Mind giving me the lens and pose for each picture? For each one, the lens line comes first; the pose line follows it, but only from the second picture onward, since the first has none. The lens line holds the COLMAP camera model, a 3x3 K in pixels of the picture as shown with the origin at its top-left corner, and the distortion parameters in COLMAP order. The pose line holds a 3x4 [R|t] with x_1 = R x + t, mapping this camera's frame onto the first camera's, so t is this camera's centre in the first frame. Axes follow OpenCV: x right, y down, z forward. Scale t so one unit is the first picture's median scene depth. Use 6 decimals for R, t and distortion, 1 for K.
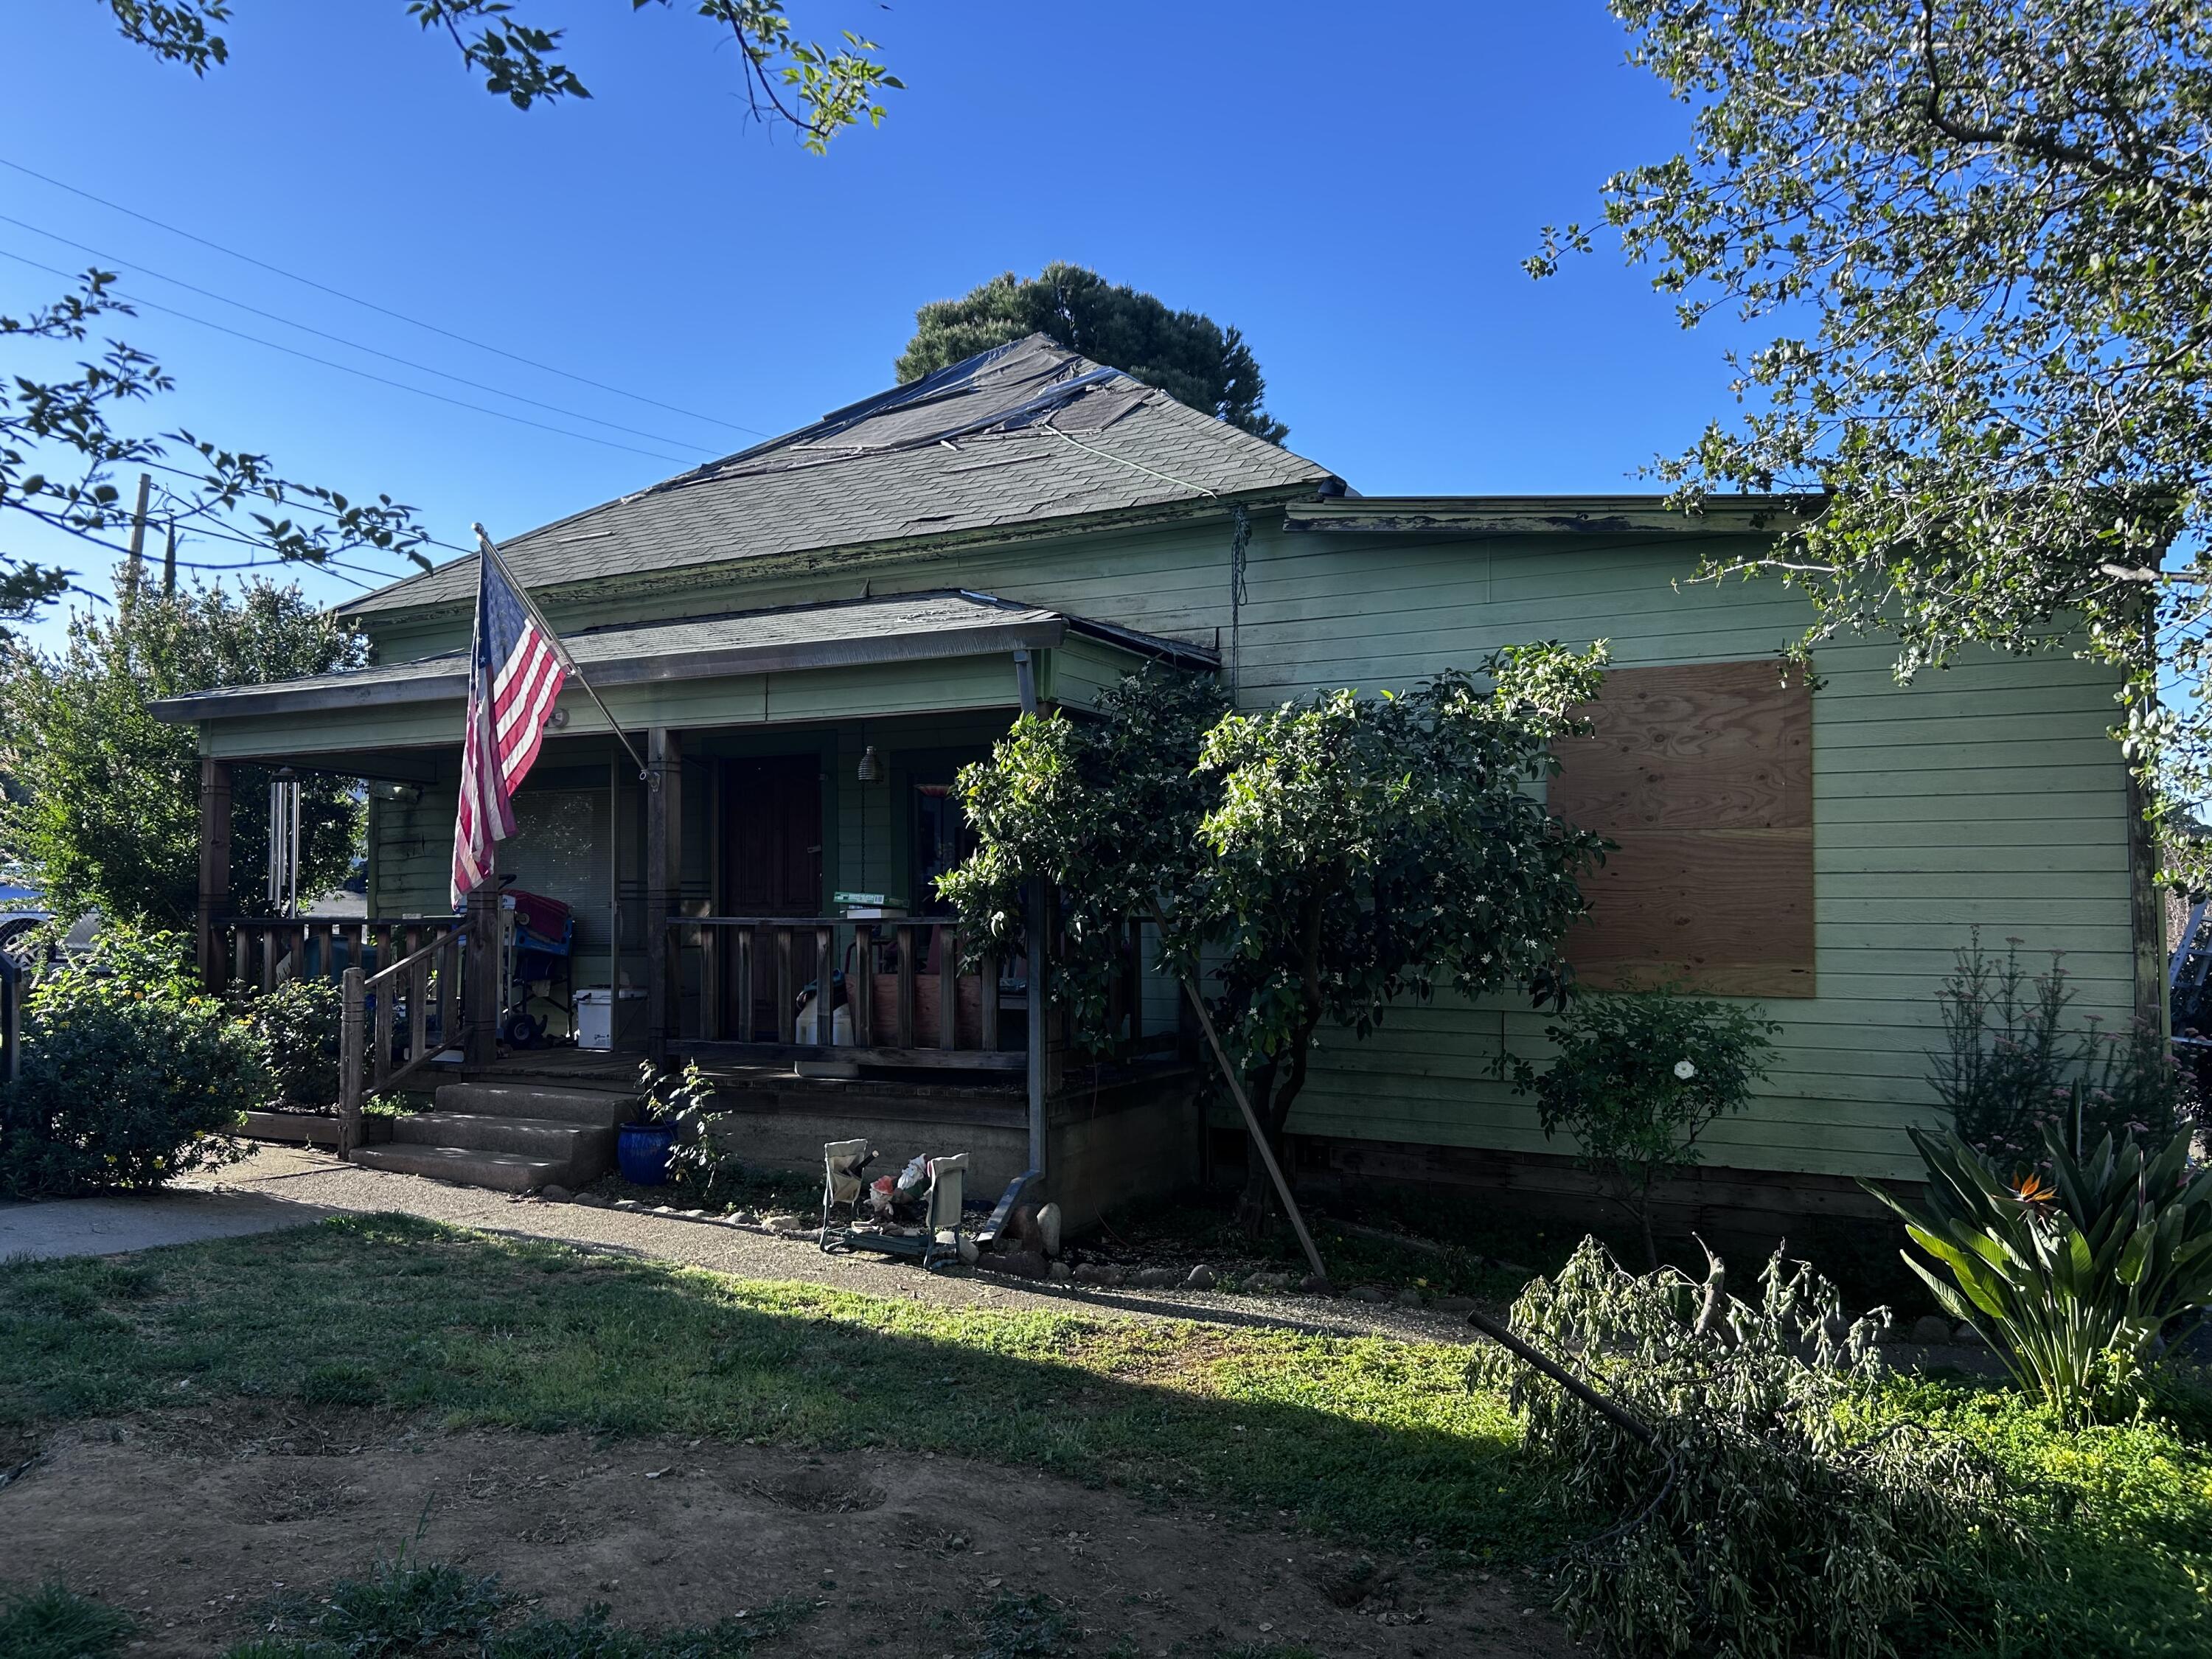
lens RADIAL K [[1677.9, 0, 1106.0], [0, 1677.9, 829.5], [0, 0, 1]] dist [0.065783, -0.074381]
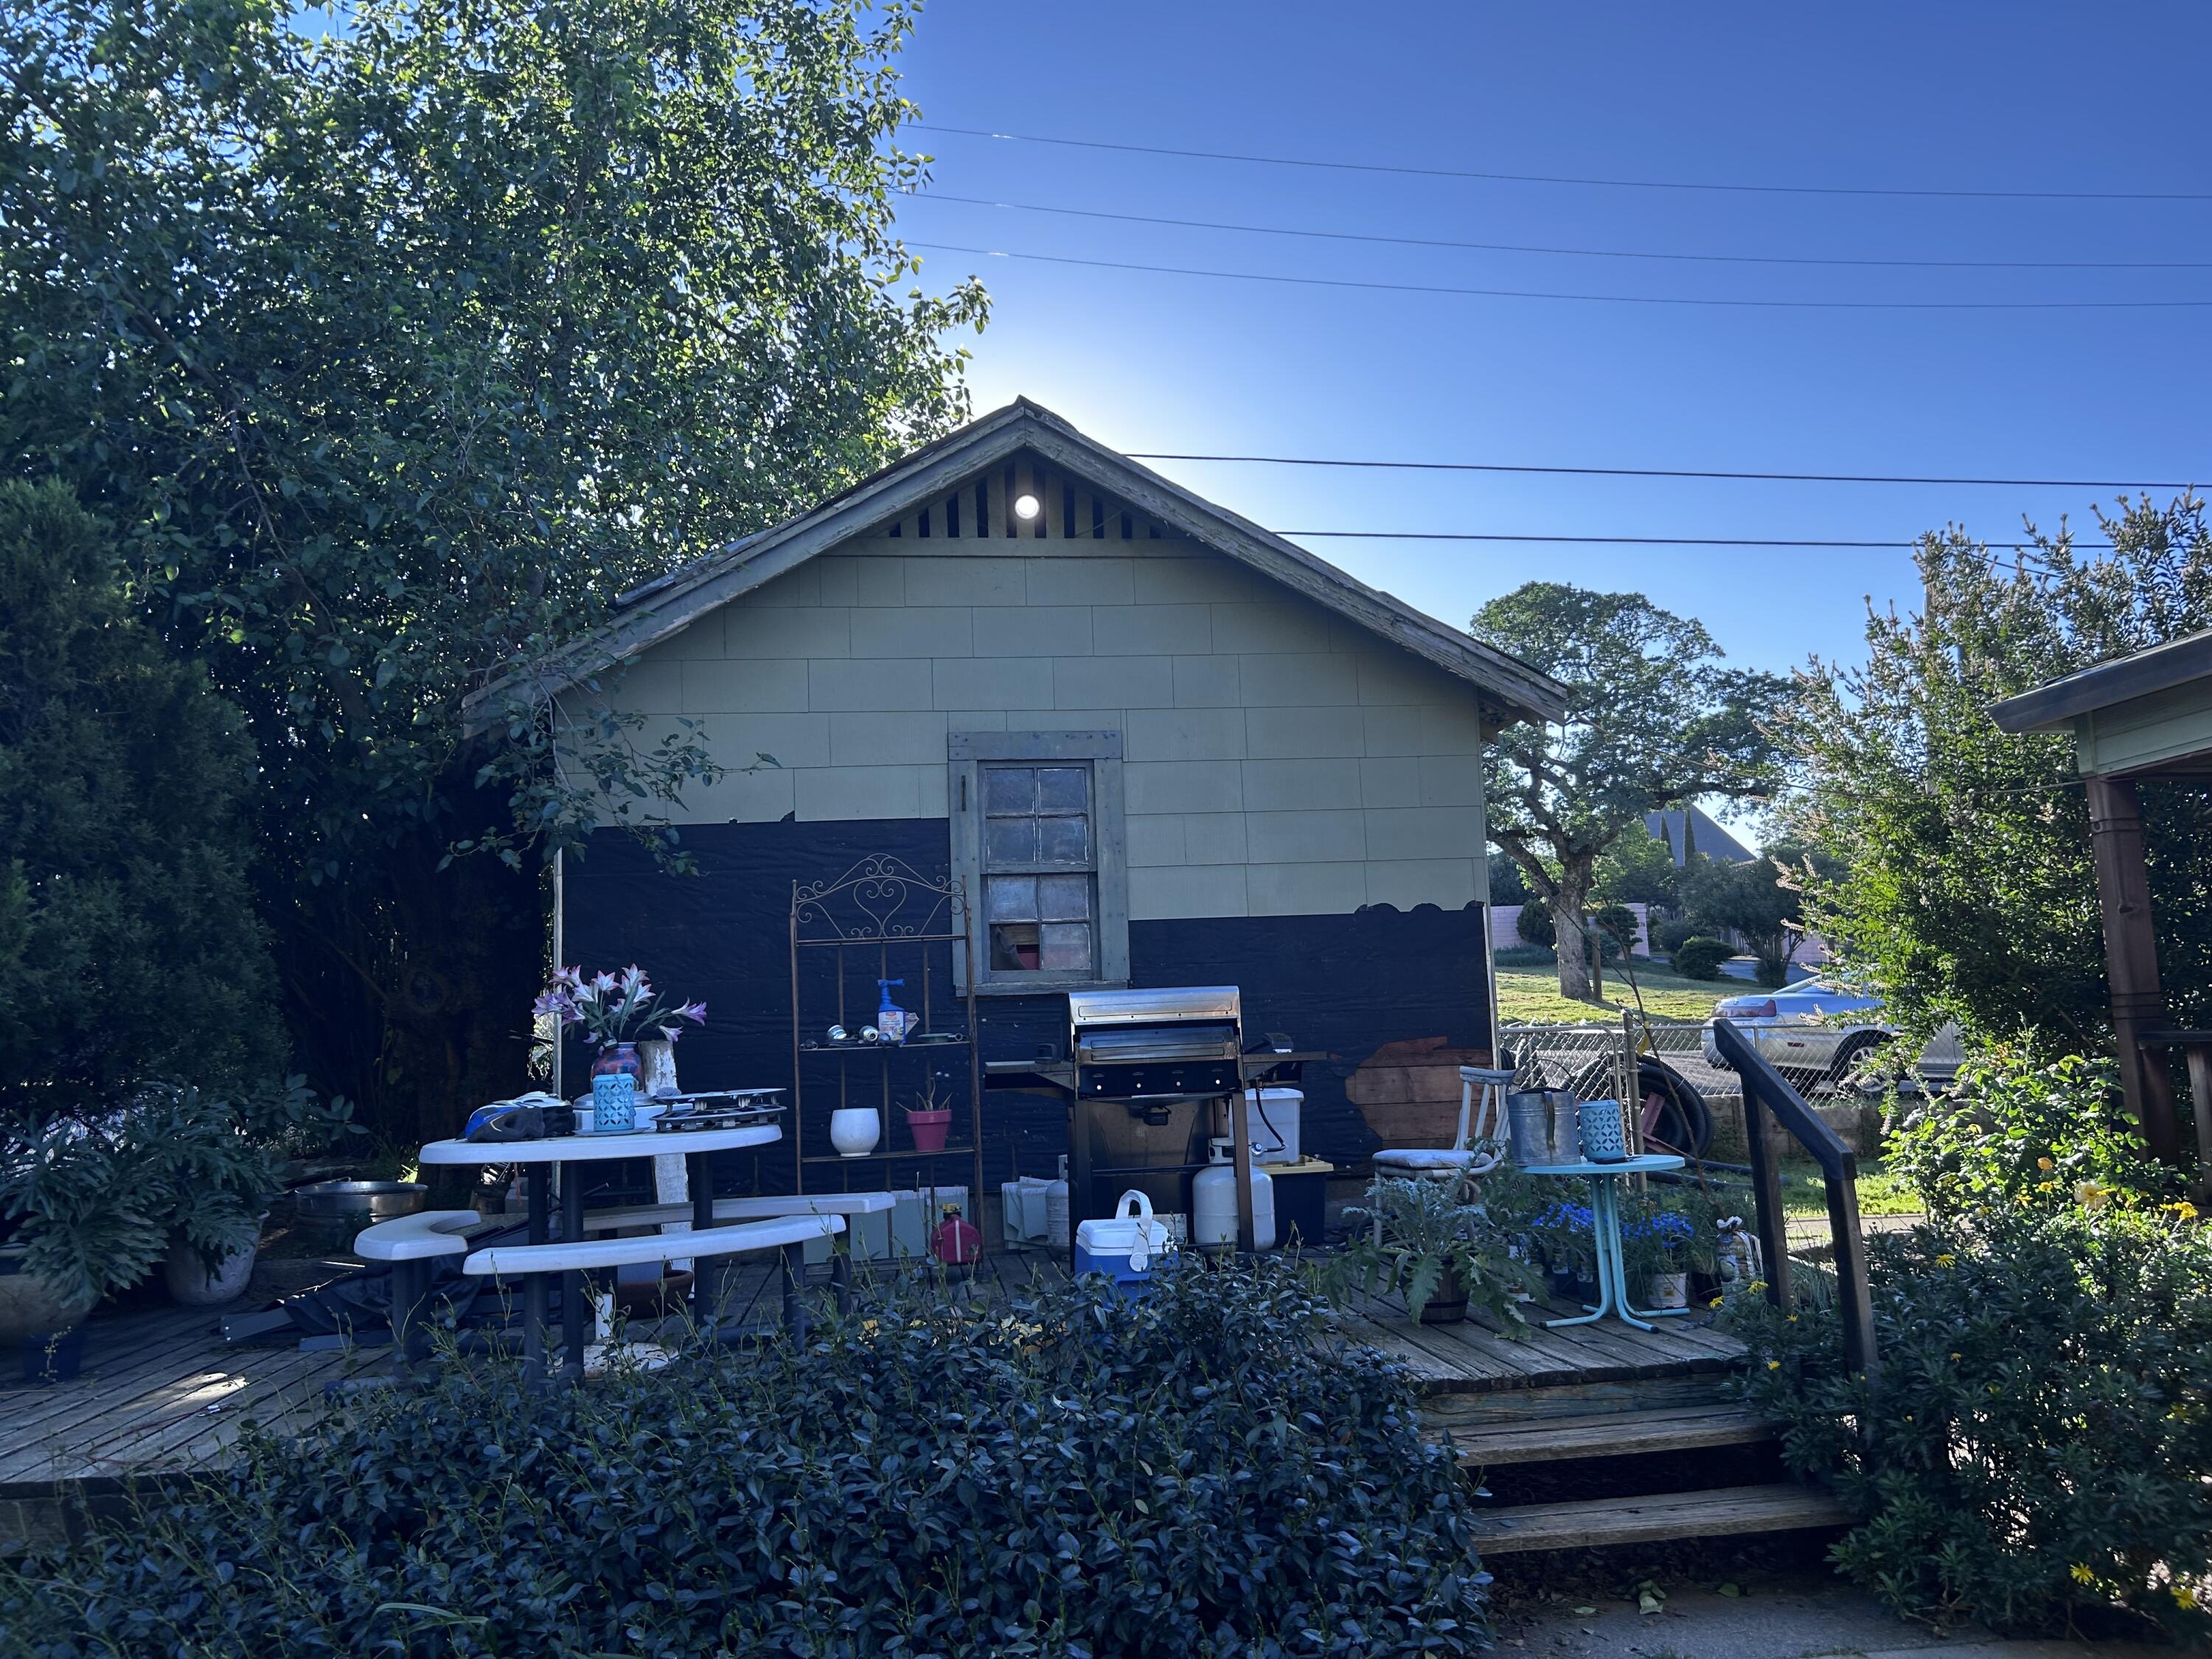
lens RADIAL K [[1677.9, 0, 1106.0], [0, 1677.9, 829.5], [0, 0, 1]] dist [0.065783, -0.074381]
pose [[0.549775, -0.128245, -0.825409, -0.234644], [0.081560, 0.991664, -0.099752, 0.011498], [0.831321, -0.012479, 0.555652, 0.381411]]
